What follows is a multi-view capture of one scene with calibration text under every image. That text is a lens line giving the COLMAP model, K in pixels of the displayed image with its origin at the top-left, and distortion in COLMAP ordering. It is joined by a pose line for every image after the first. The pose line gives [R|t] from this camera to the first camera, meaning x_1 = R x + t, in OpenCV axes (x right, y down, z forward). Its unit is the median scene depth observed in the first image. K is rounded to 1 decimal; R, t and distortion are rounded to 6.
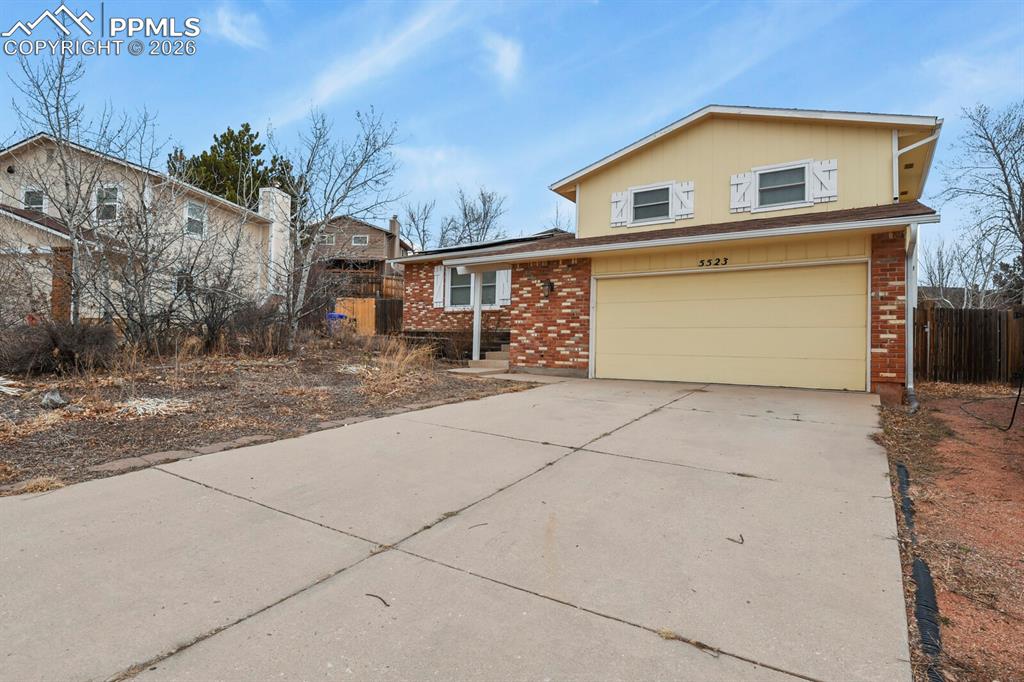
lens RADIAL K [[505.3, 0, 512.0], [0, 505.3, 341.0], [0, 0, 1]] dist [-0.023455, -0.000253]
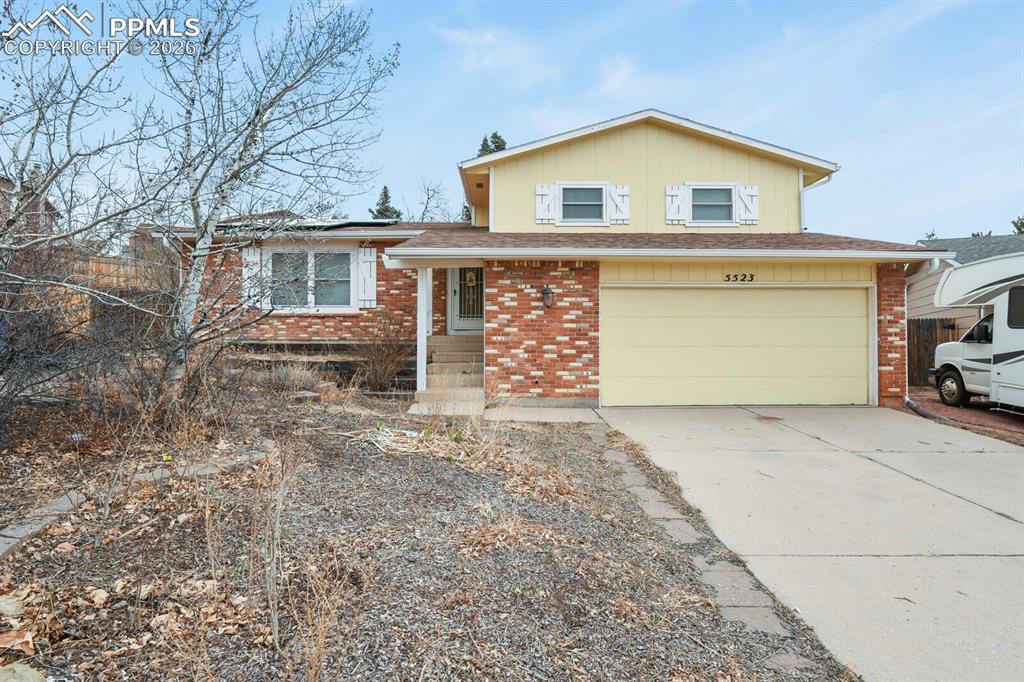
lens RADIAL K [[505.3, 0, 512.0], [0, 505.3, 341.0], [0, 0, 1]] dist [-0.023455, -0.000253]
pose [[0.830253, -0.017875, 0.557100, -0.412215], [0.010357, 0.999808, 0.016644, -0.049134], [-0.557290, -0.008049, 0.830279, 0.383905]]
